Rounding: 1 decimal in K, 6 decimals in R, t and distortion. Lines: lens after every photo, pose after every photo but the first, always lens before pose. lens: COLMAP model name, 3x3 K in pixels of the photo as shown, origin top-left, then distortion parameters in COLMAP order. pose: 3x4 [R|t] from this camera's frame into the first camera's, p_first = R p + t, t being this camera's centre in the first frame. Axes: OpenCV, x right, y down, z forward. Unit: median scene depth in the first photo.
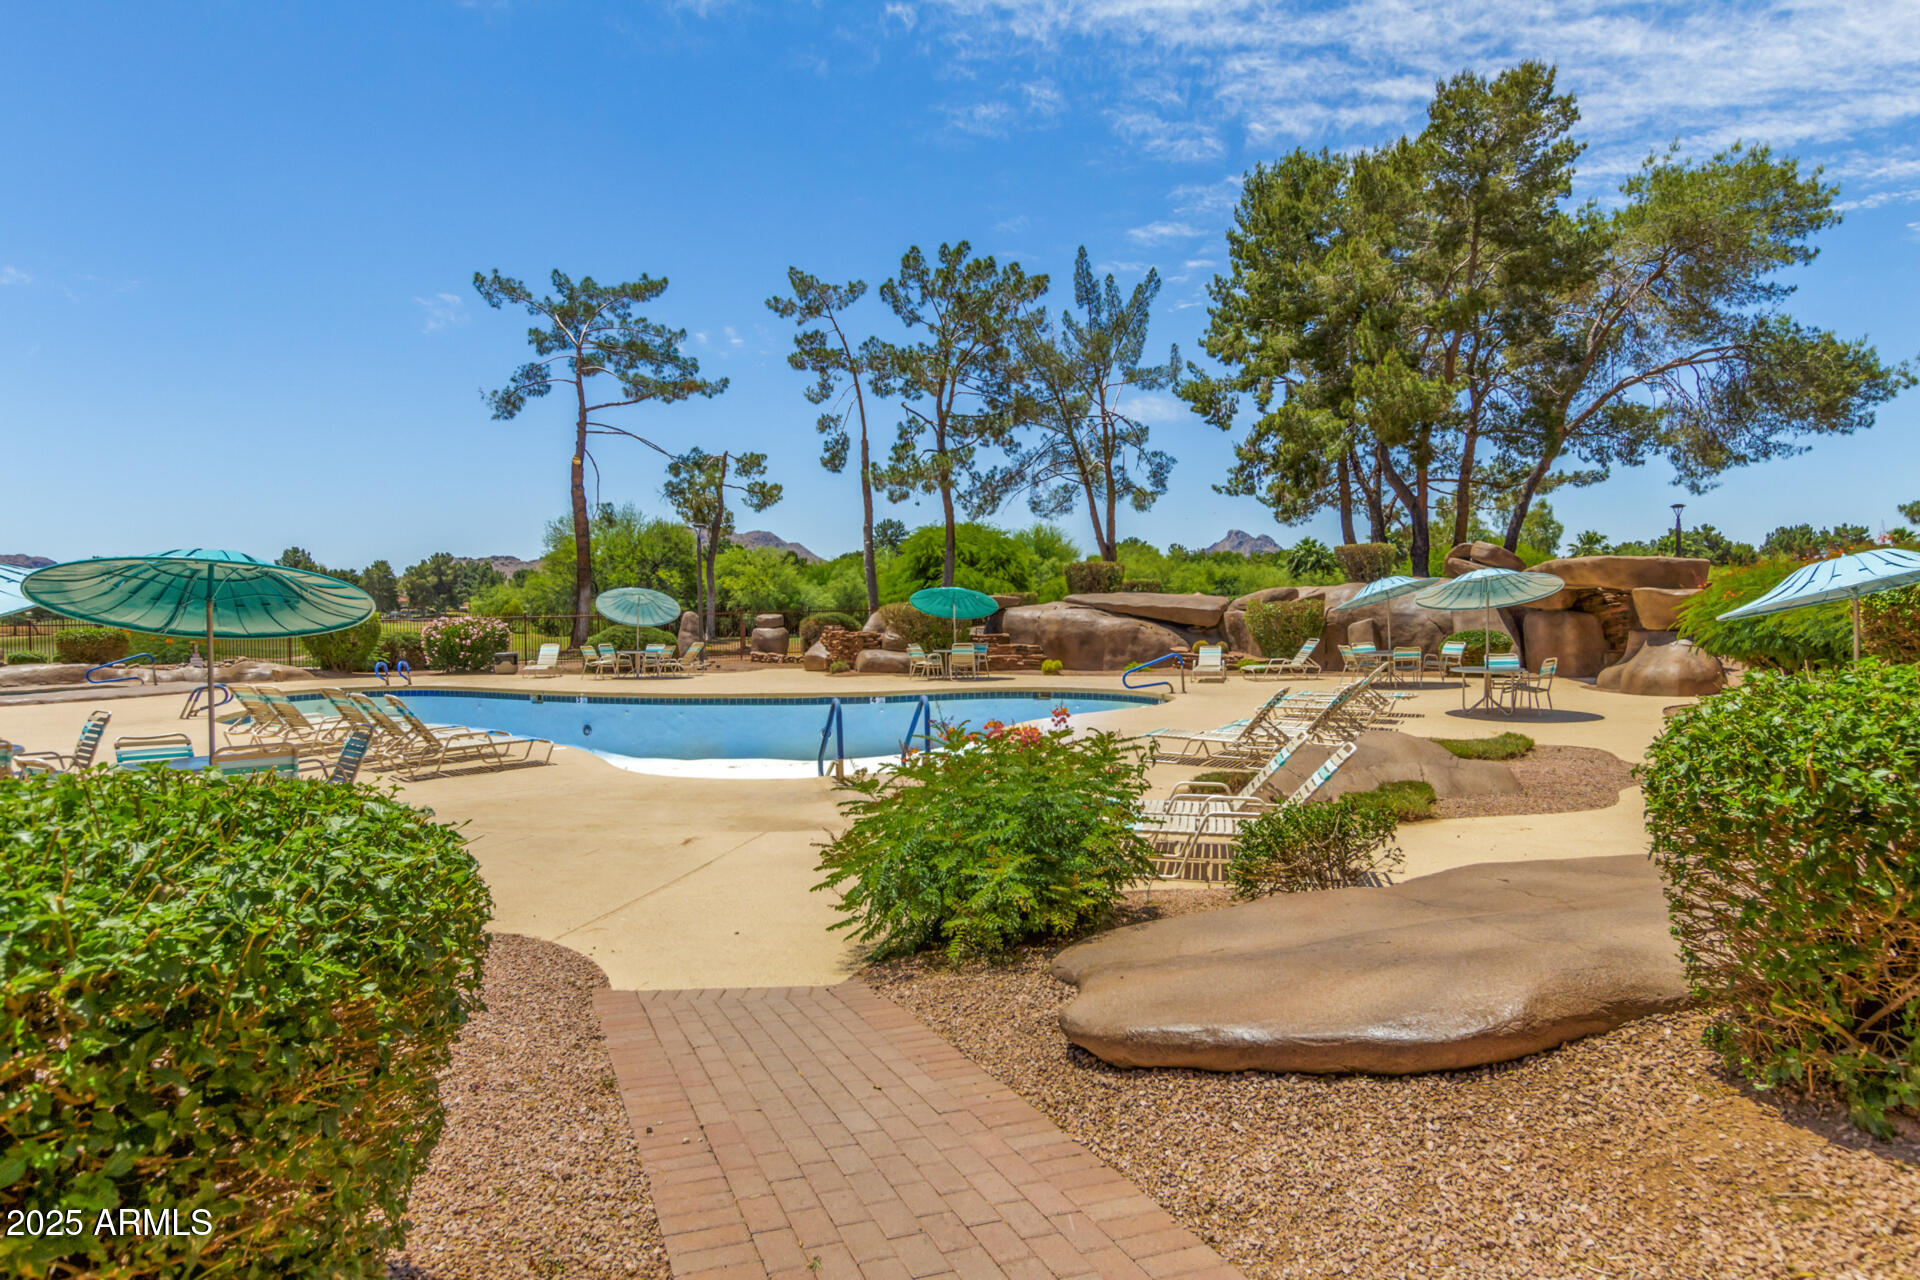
lens RADIAL K [[1227.5, 0, 960.3], [0, 1227.5, 643.7], [0, 0, 1]] dist [-0.022635, -0.000671]
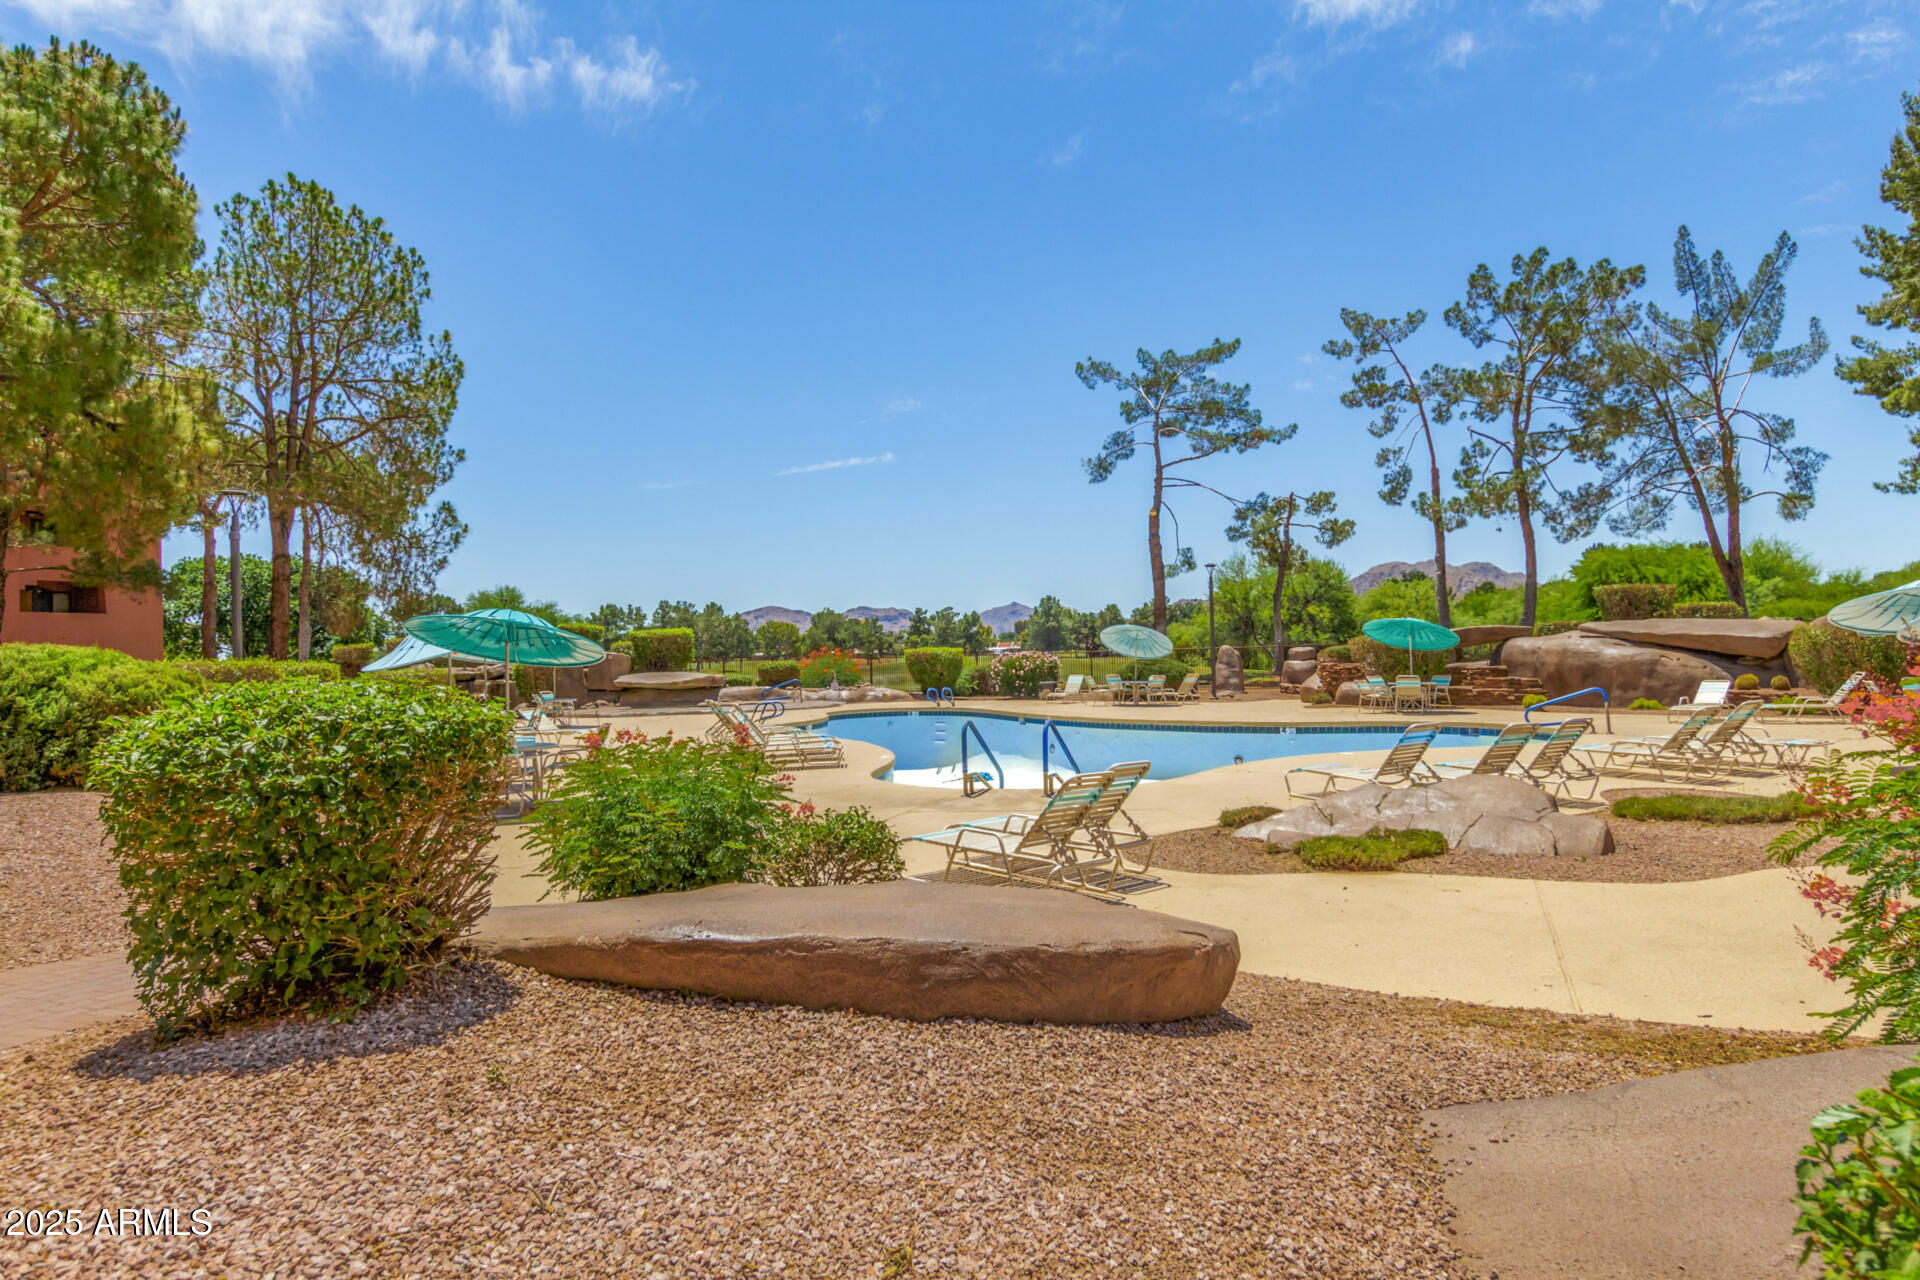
lens RADIAL K [[1131.3, 0, 960.6], [0, 1131.3, 638.5], [0, 0, 1]] dist [-0.018541, -0.000395]
pose [[0.806775, -0.013690, -0.590700, 0.152566], [-0.005629, 0.999508, -0.030852, 0.000013], [0.590832, 0.028216, 0.806301, 0.051683]]
